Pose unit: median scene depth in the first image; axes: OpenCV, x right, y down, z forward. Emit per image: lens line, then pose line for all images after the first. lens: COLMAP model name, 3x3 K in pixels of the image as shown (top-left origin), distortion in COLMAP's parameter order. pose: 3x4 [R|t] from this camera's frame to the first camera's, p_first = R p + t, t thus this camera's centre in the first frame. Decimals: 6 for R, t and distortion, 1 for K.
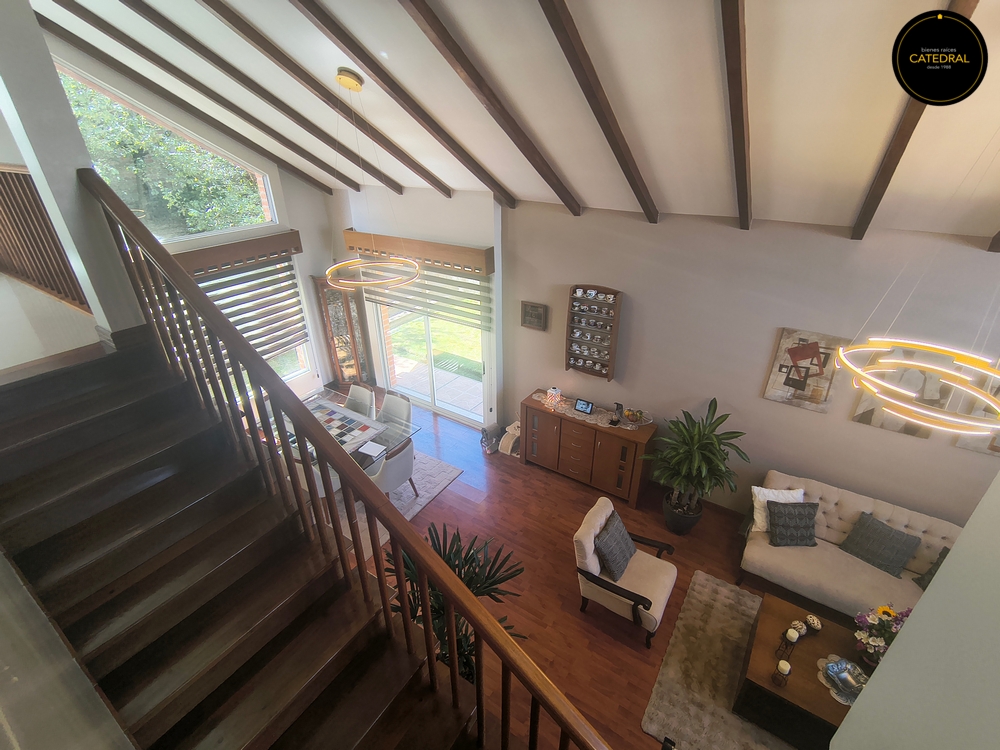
lens RADIAL K [[466.4, 0, 494.2], [0, 466.4, 378.3], [0, 0, 1]] dist [-0.000347, -0.001444]
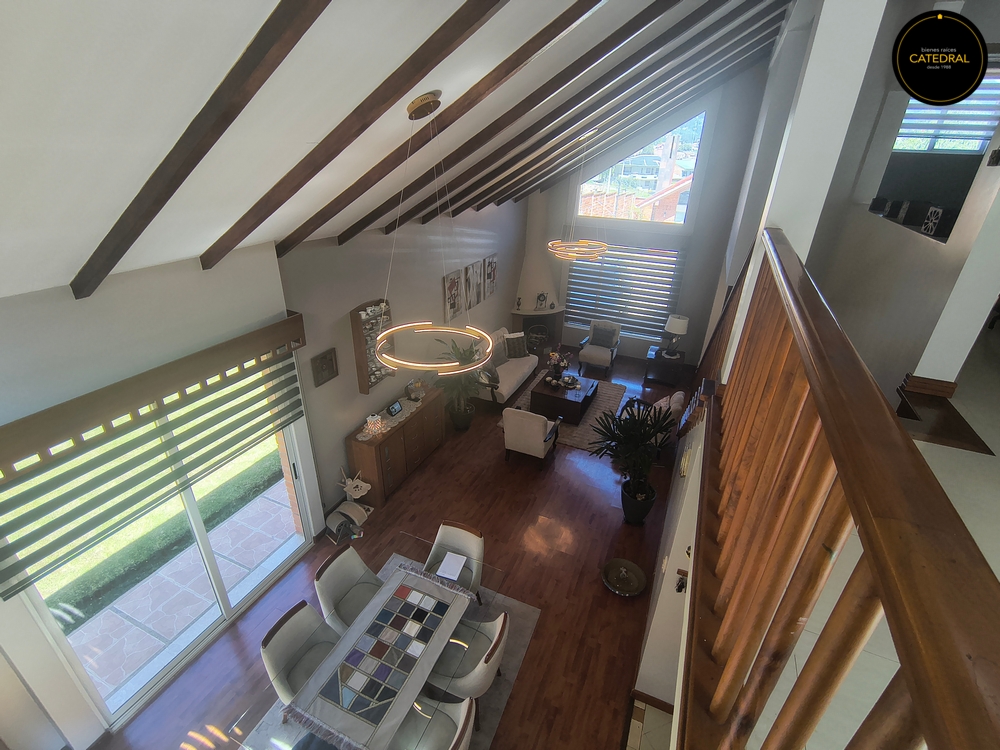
lens RADIAL K [[466.4, 0, 496.3], [0, 466.4, 379.0], [0, 0, 1]] dist [-0.000347, -0.001444]
pose [[-0.175159, -0.440199, 0.880650, -0.830293], [0.437816, 0.766344, 0.470143, -0.428024], [-0.881837, 0.467912, 0.058494, 0.744519]]
